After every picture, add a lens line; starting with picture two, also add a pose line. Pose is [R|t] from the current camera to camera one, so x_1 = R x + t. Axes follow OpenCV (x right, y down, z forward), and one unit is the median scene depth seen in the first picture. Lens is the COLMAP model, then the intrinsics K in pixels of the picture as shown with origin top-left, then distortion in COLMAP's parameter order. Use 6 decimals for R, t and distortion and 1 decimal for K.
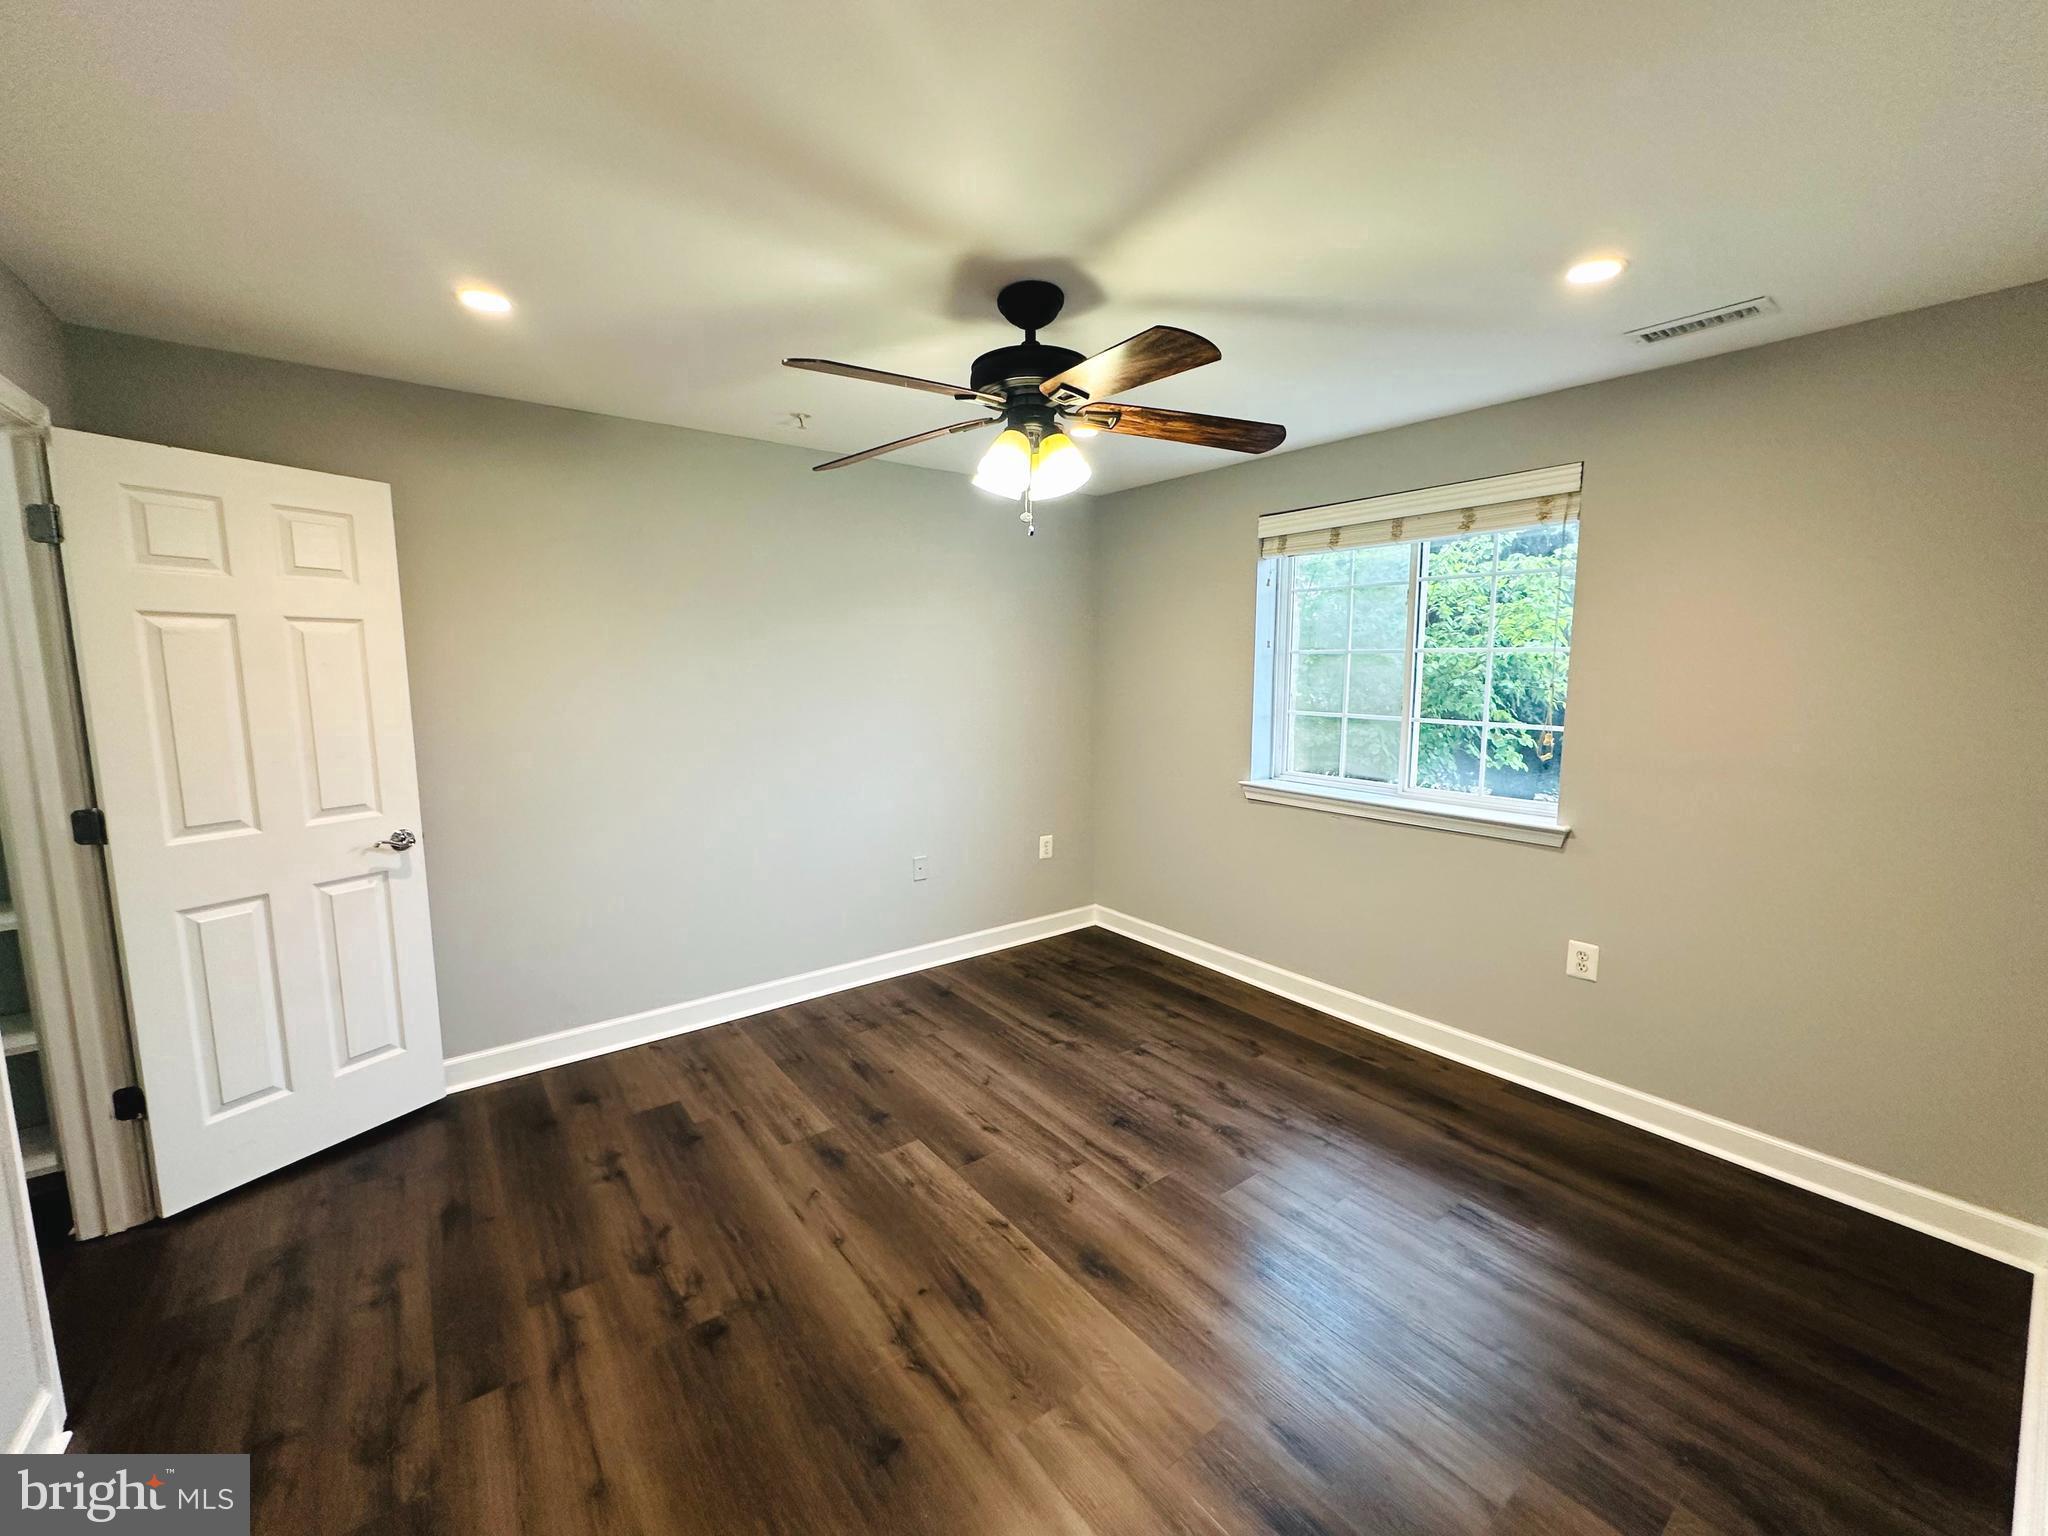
lens RADIAL K [[816.8, 0, 1019.3], [0, 816.8, 774.3], [0, 0, 1]] dist [-0.001063, 0.000001]
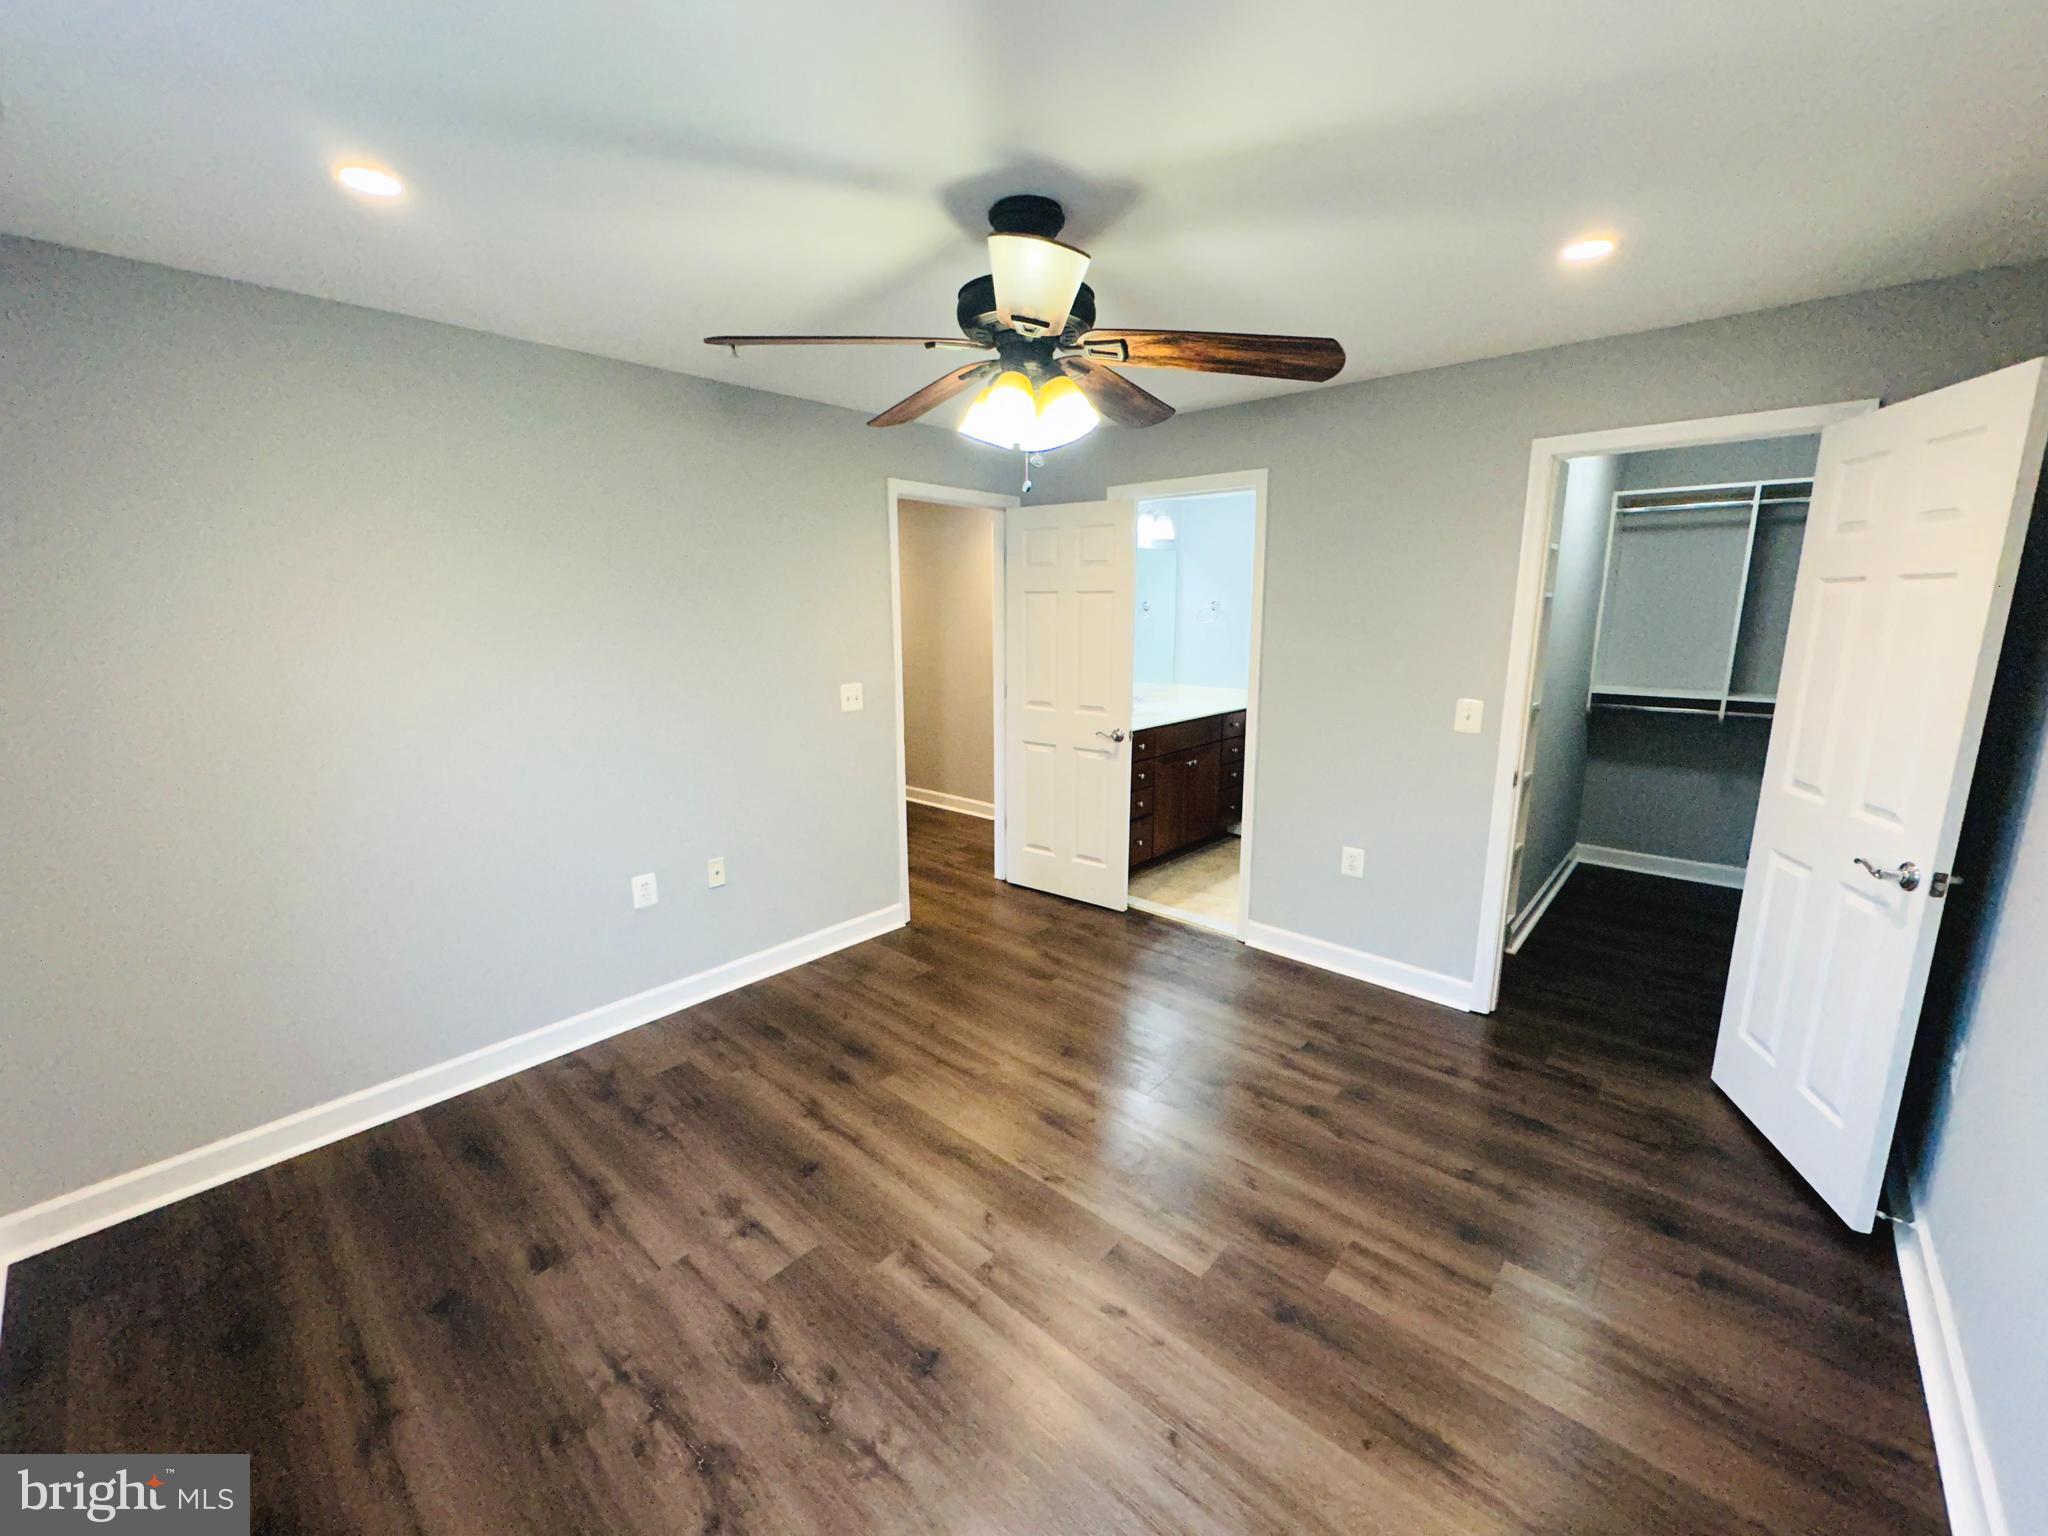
lens RADIAL K [[816.8, 0, 1024.1], [0, 816.8, 768.2], [0, 0, 1]] dist [-0.001063, 0.000001]
pose [[-0.981727, 0.042695, -0.185446, 0.162210], [-0.020618, 0.944904, 0.326696, -0.248514], [0.189177, 0.324550, -0.926758, 1.601685]]
